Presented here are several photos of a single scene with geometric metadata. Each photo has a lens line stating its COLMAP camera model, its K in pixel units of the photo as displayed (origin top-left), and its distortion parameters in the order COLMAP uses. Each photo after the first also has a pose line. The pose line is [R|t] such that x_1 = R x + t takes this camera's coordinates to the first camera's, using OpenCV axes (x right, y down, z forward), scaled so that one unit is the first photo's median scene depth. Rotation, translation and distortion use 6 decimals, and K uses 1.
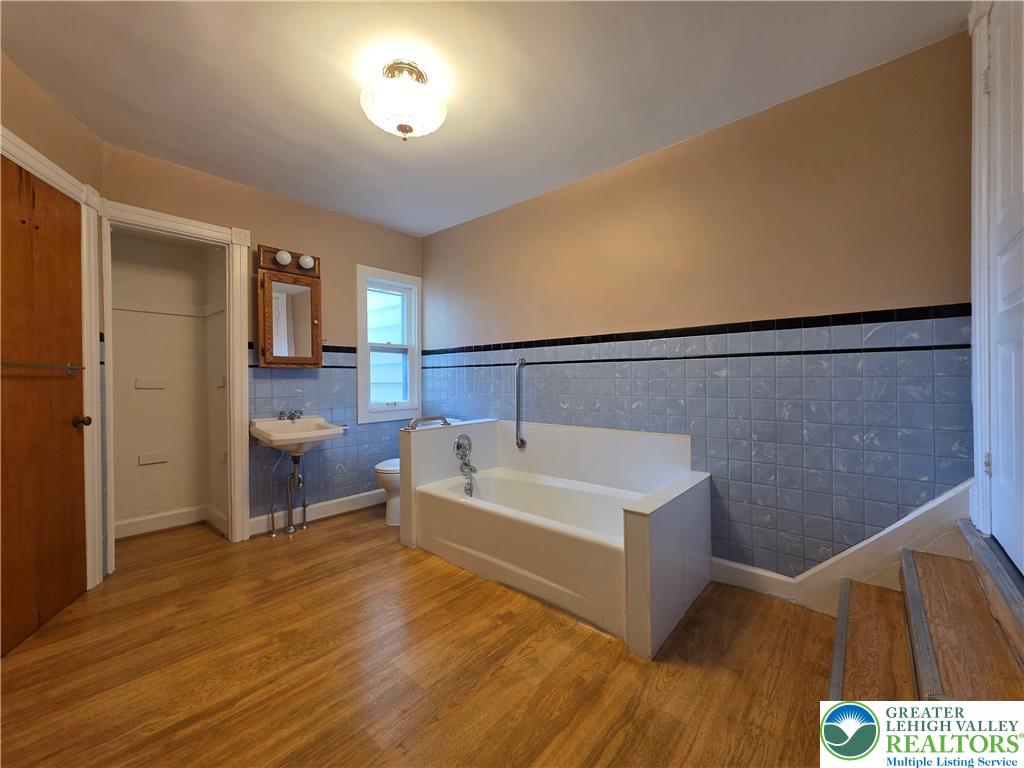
lens RADIAL K [[404.6, 0, 511.6], [0, 404.6, 381.5], [0, 0, 1]] dist [0.003687, -0.000135]
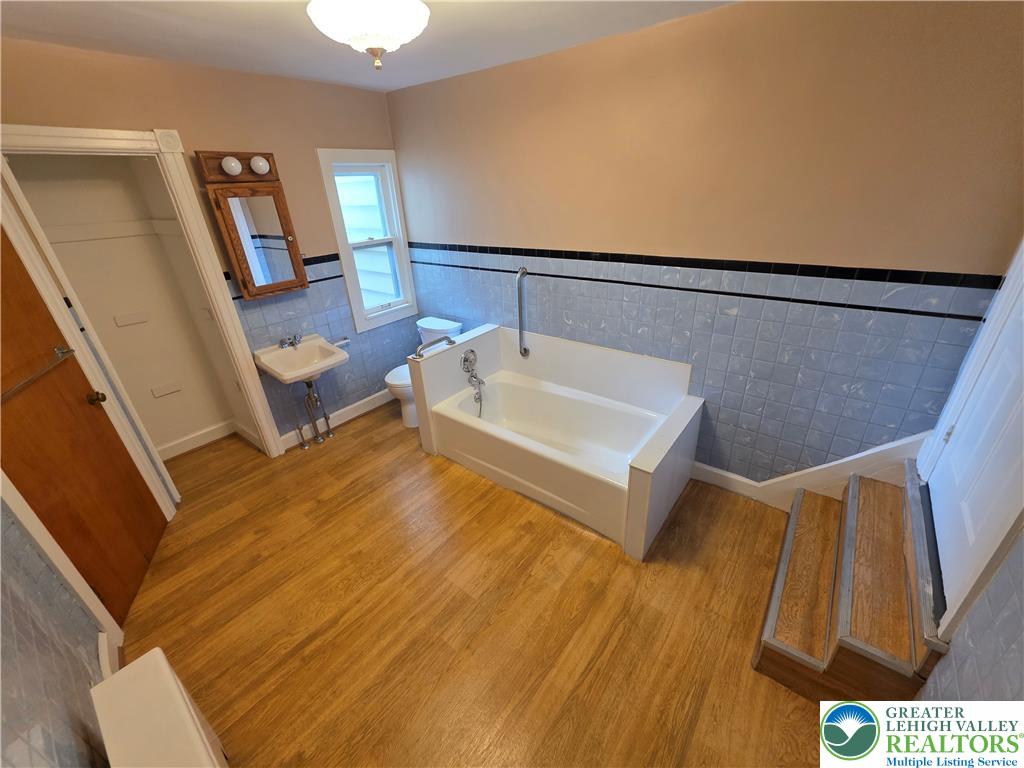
lens RADIAL K [[405.0, 0, 512.8], [0, 405.0, 381.2], [0, 0, 1]] dist [0.002858, -0.000052]
pose [[0.997809, -0.058373, 0.031155, -0.063892], [0.039522, 0.903426, 0.426918, -0.328540], [-0.053066, -0.424751, 0.903754, 0.059394]]
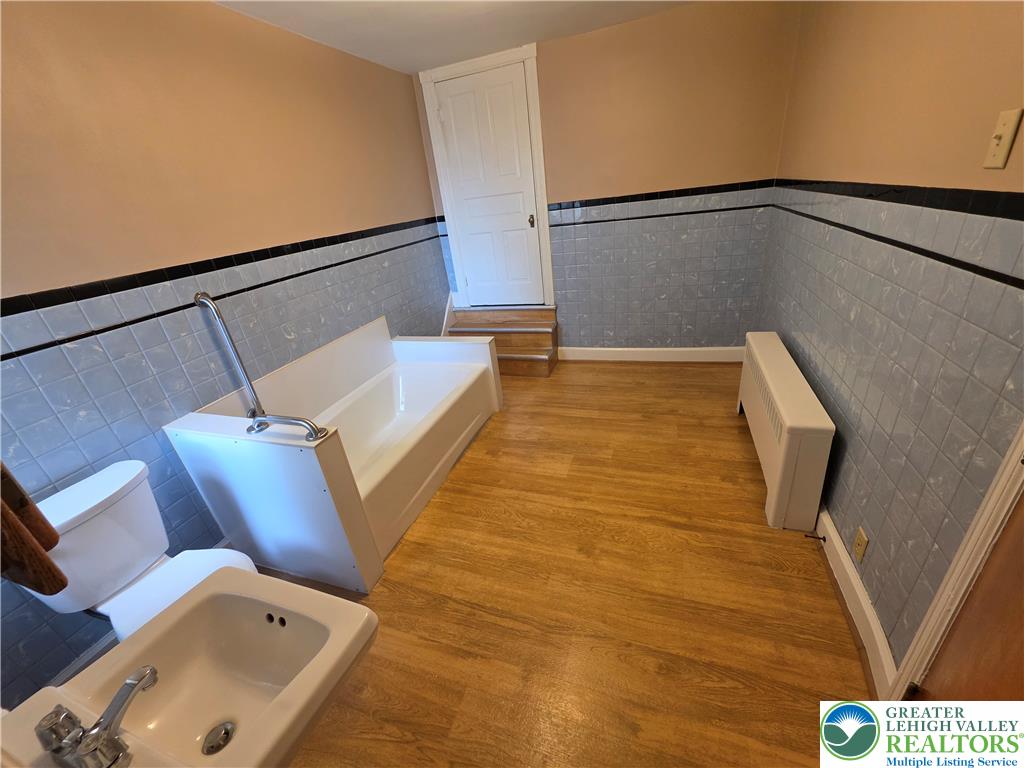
lens RADIAL K [[404.6, 0, 511.6], [0, 404.6, 381.5], [0, 0, 1]] dist [0.003687, -0.000135]
pose [[-0.368156, -0.346437, 0.862811, -1.055064], [0.126753, 0.900624, 0.415705, -0.193162], [-0.921084, 0.262408, -0.287658, 1.168230]]
